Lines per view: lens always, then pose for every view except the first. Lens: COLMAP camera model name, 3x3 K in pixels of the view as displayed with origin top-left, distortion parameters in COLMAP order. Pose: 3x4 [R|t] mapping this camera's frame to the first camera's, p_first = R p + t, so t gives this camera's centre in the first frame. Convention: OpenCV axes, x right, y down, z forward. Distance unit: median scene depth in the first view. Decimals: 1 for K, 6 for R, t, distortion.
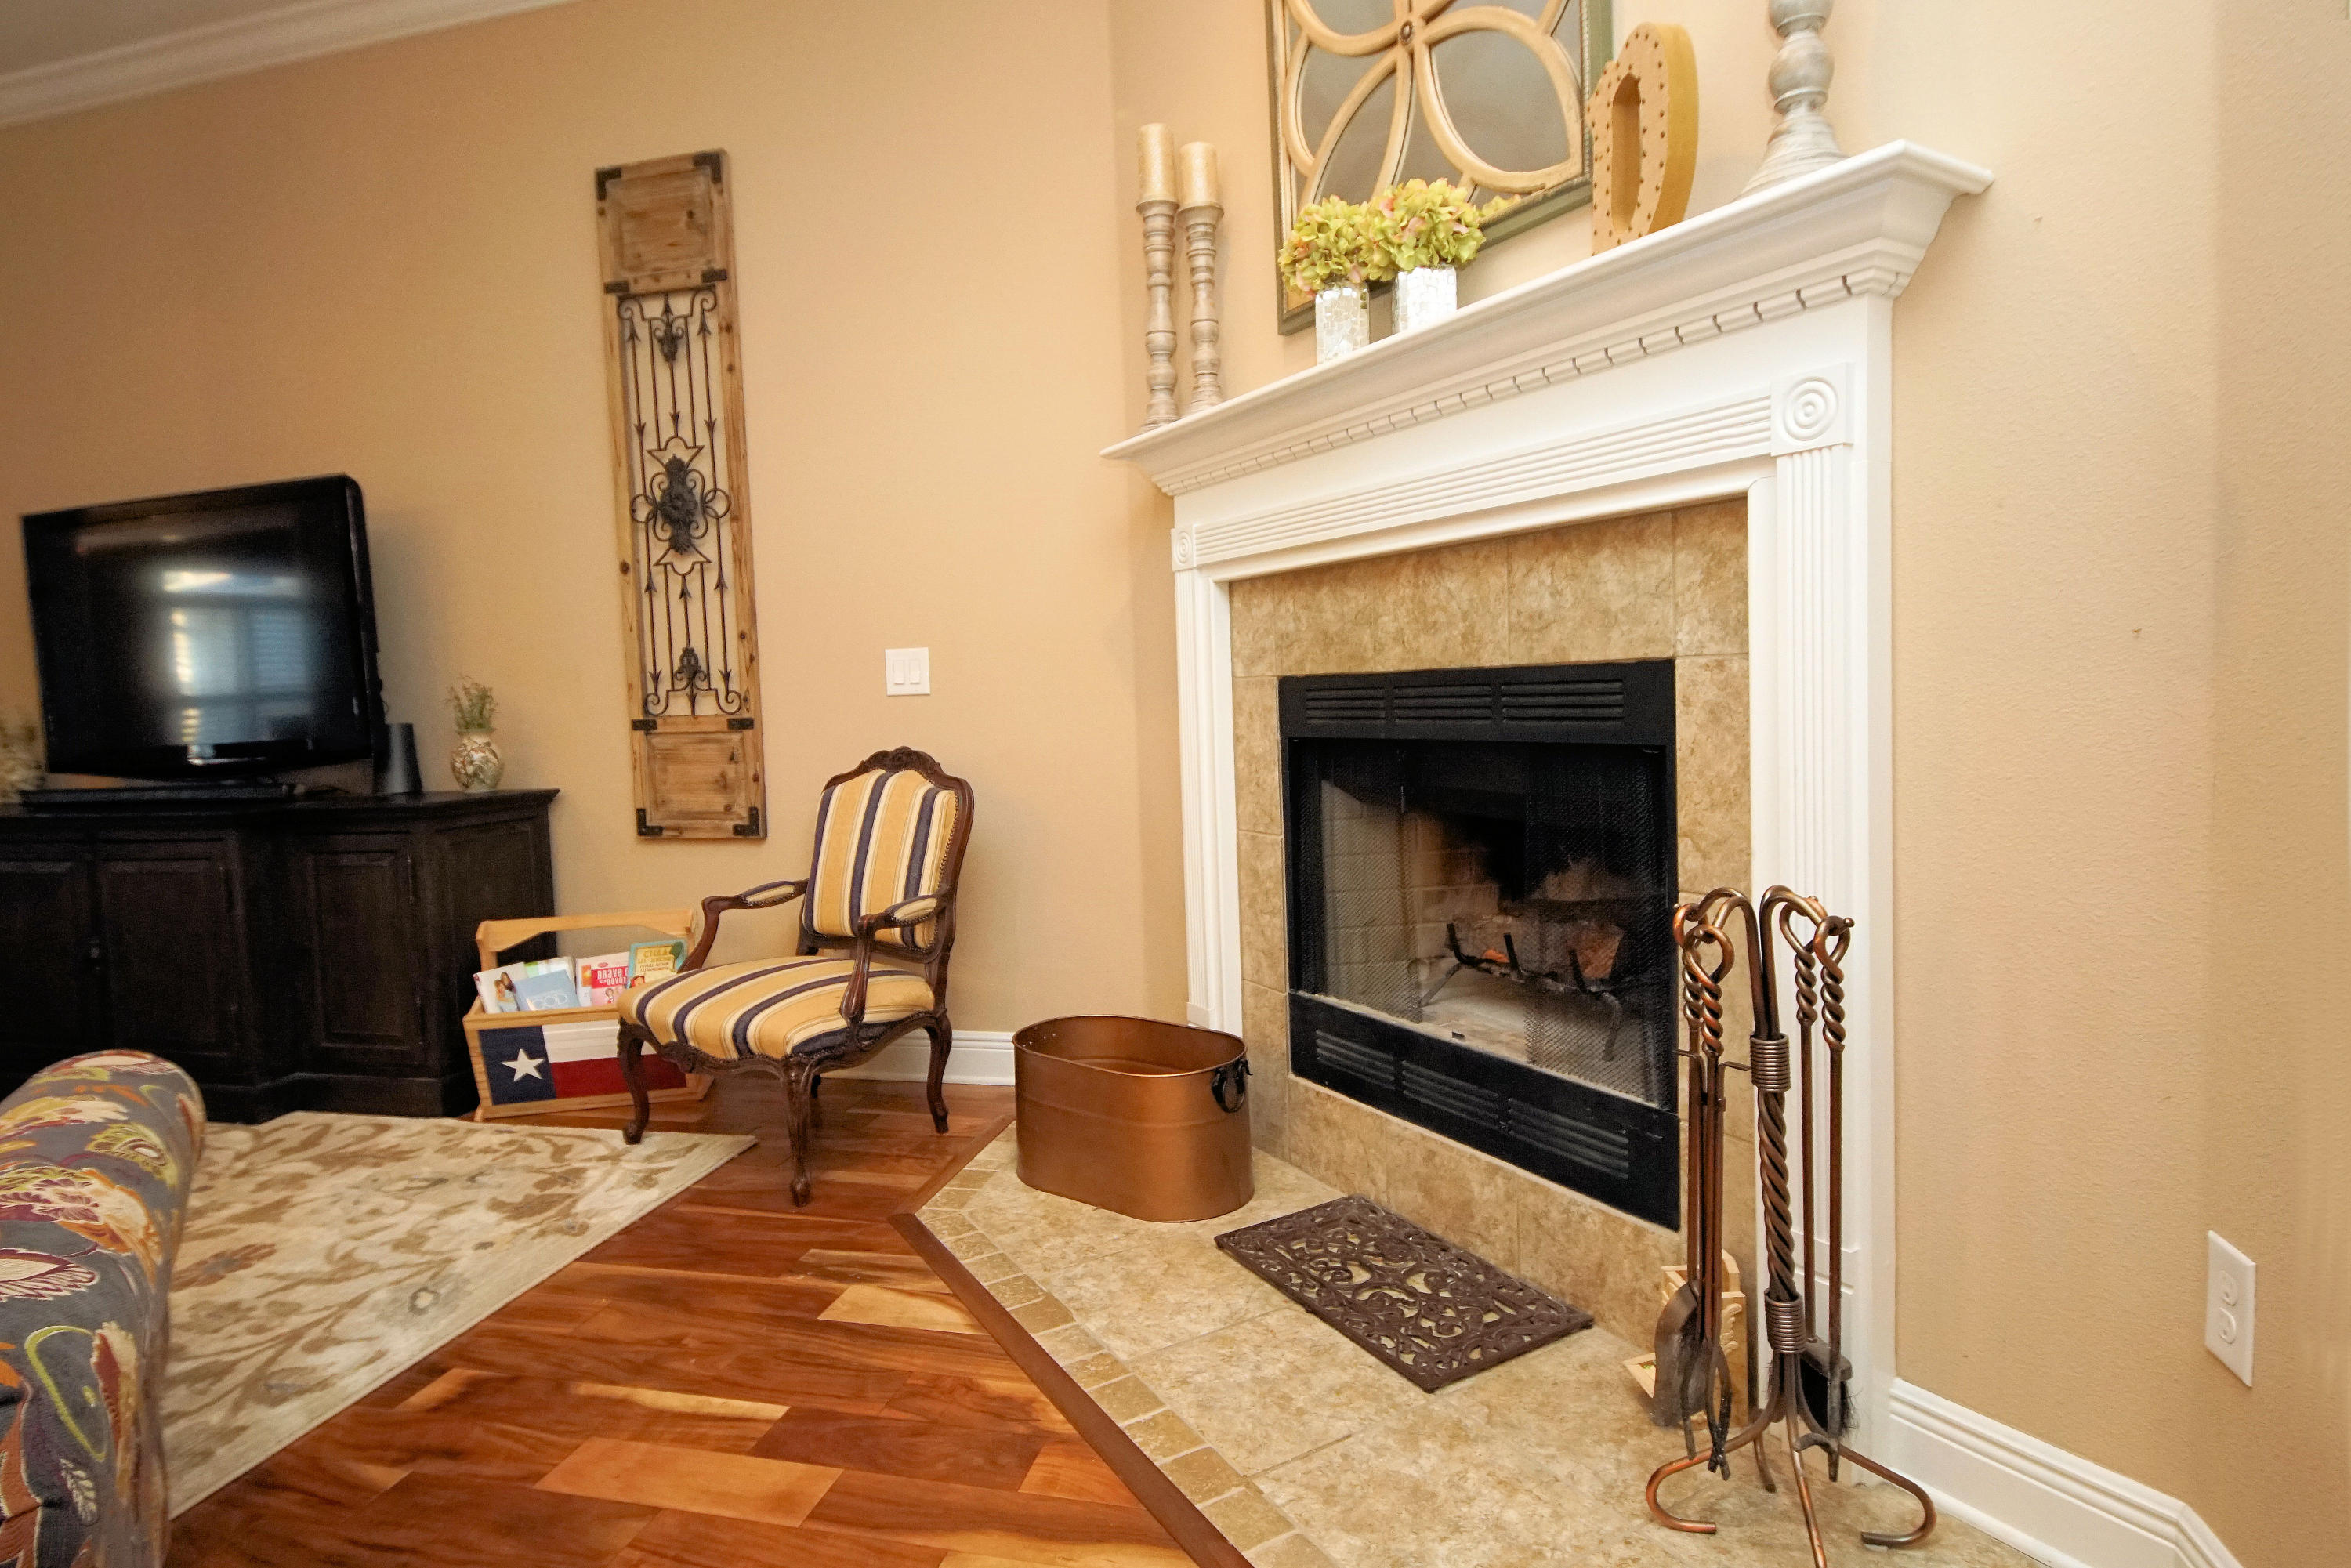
lens RADIAL K [[1256.1, 0, 1156.0], [0, 1256.1, 764.8], [0, 0, 1]] dist [0.036110, -0.035077]
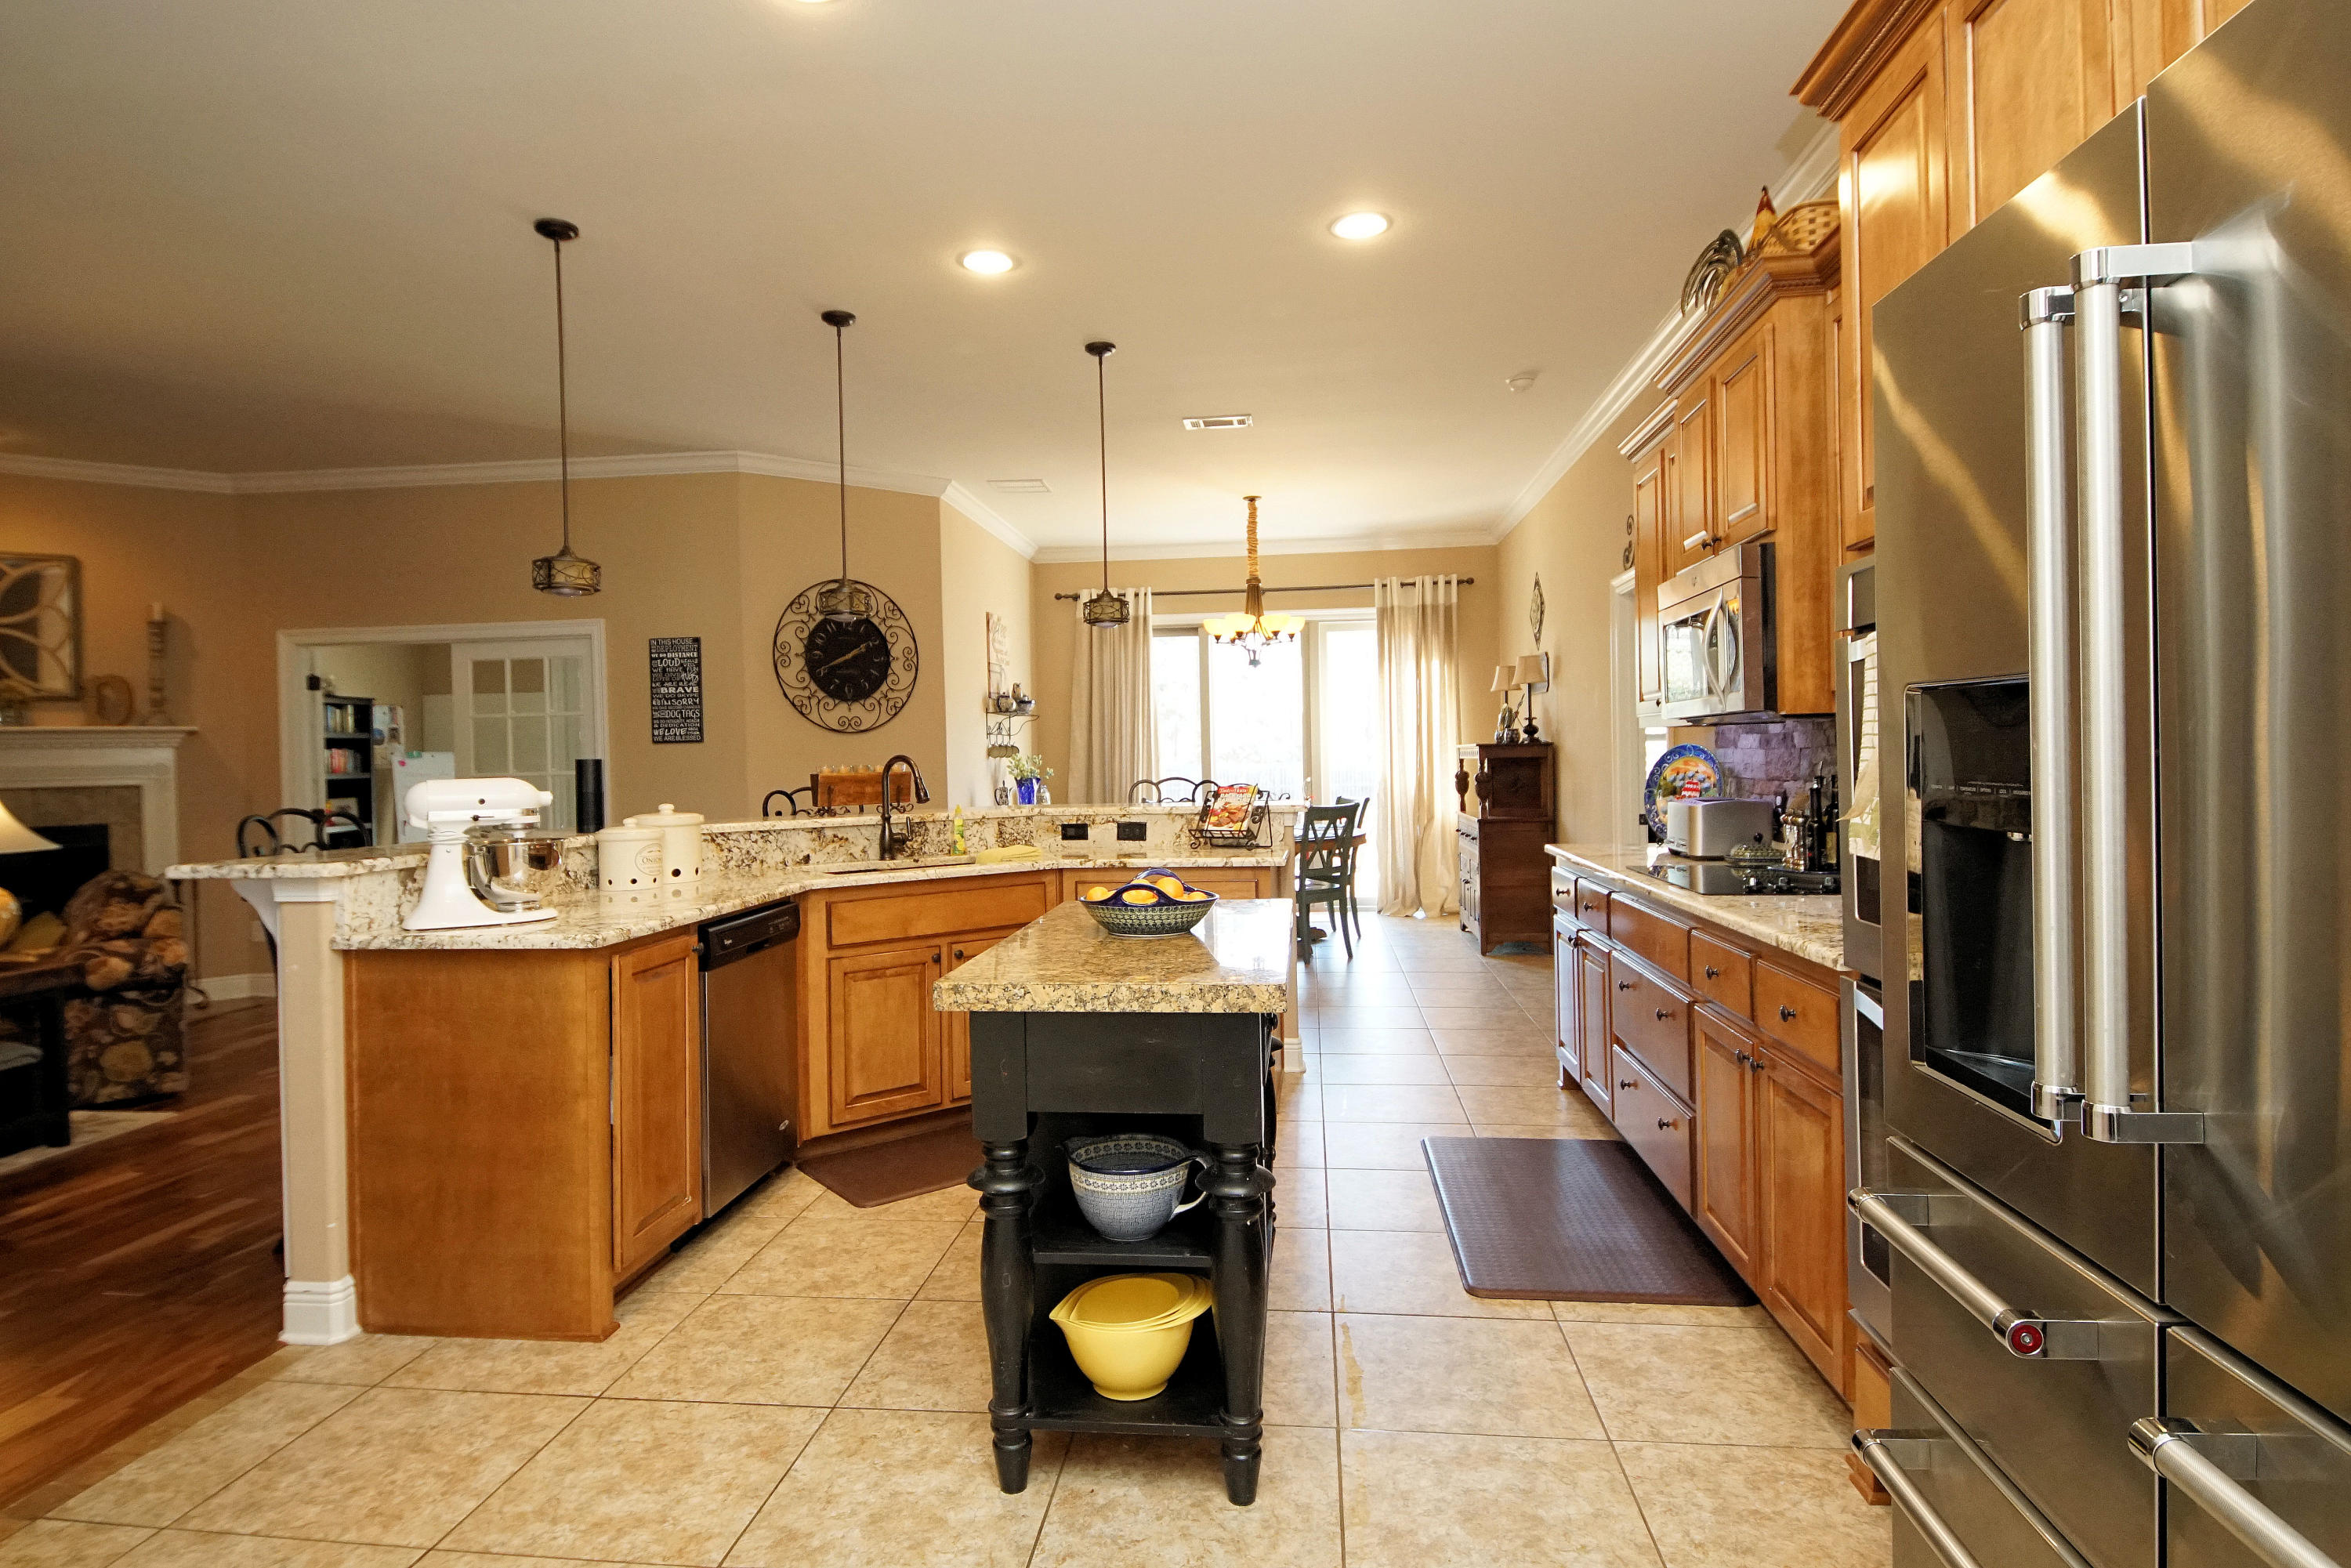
lens RADIAL K [[1256.1, 0, 1156.0], [0, 1256.1, 764.8], [0, 0, 1]] dist [0.036110, -0.035077]
pose [[-0.141537, 0.034143, 0.989344, -2.656286], [0.088517, 0.995838, -0.021704, 0.070941], [-0.985968, 0.084502, -0.143971, -1.113629]]
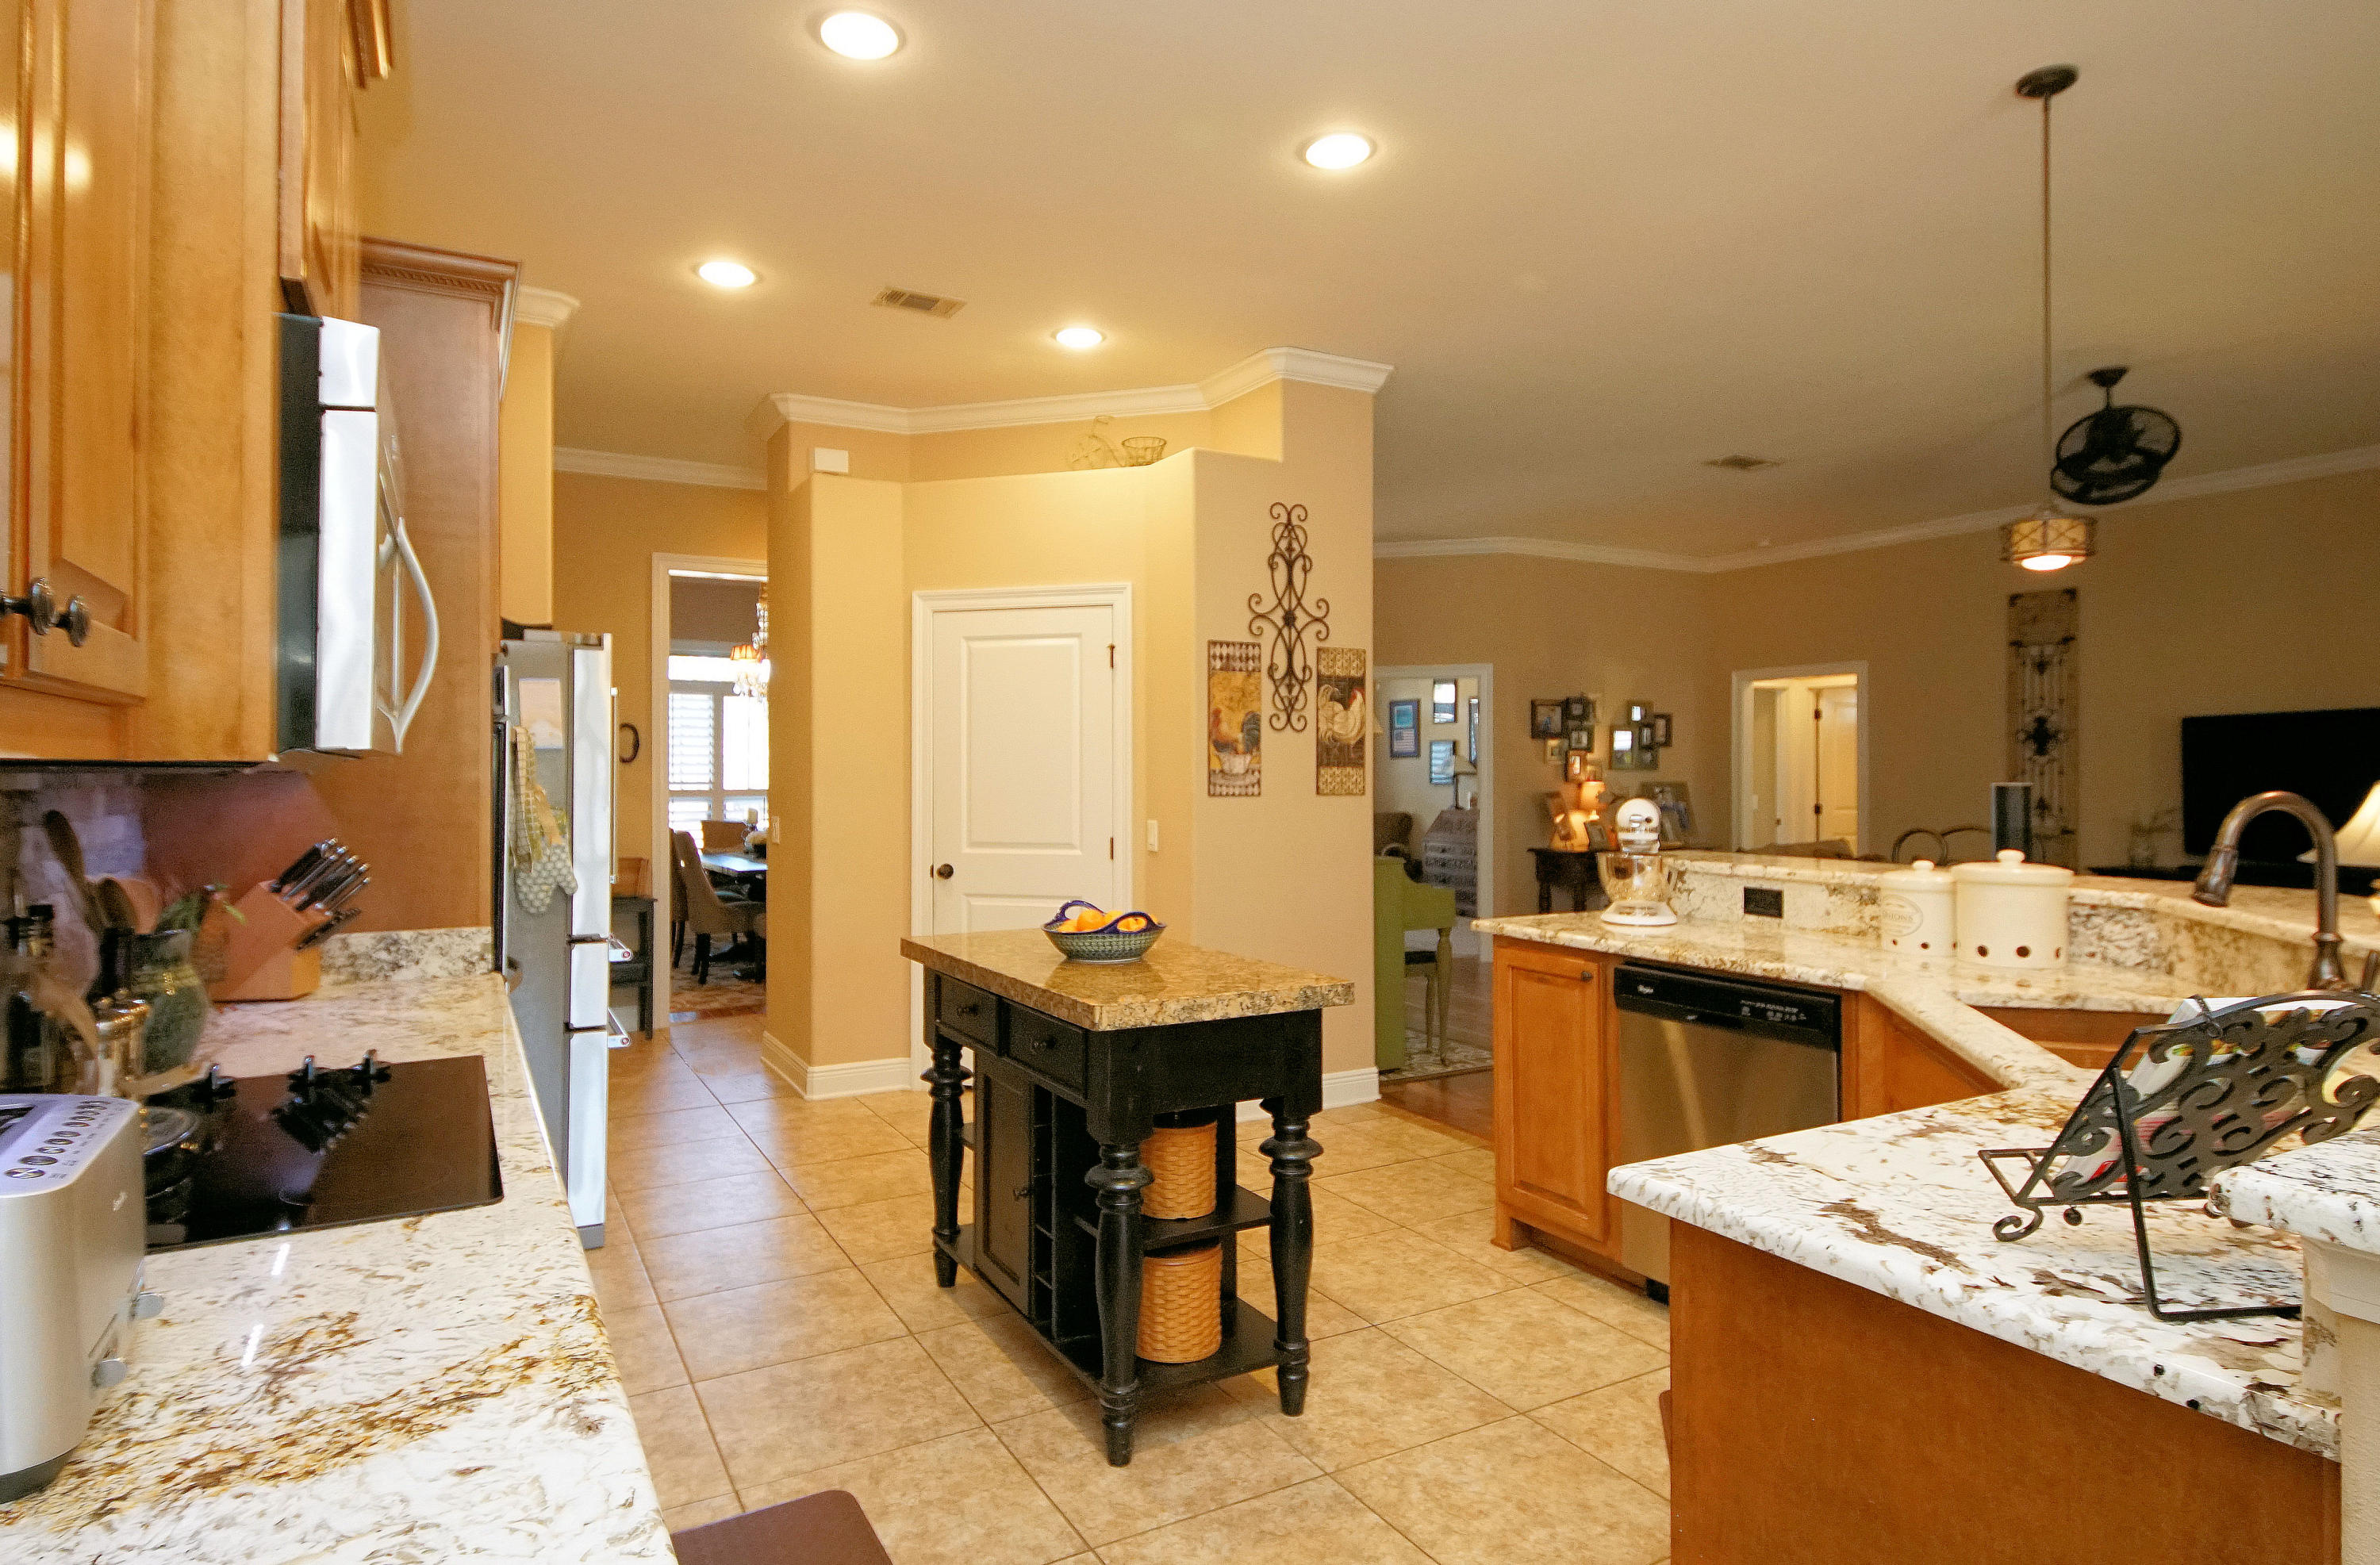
lens RADIAL K [[1297.6, 0, 1170.7], [0, 1297.6, 752.5], [0, 0, 1]] dist [0.026873, -0.000597]
pose [[0.693276, 0.027427, -0.720150, -0.751093], [-0.071194, 0.996994, -0.030566, 0.033005], [0.717147, 0.072461, 0.693144, -2.026870]]
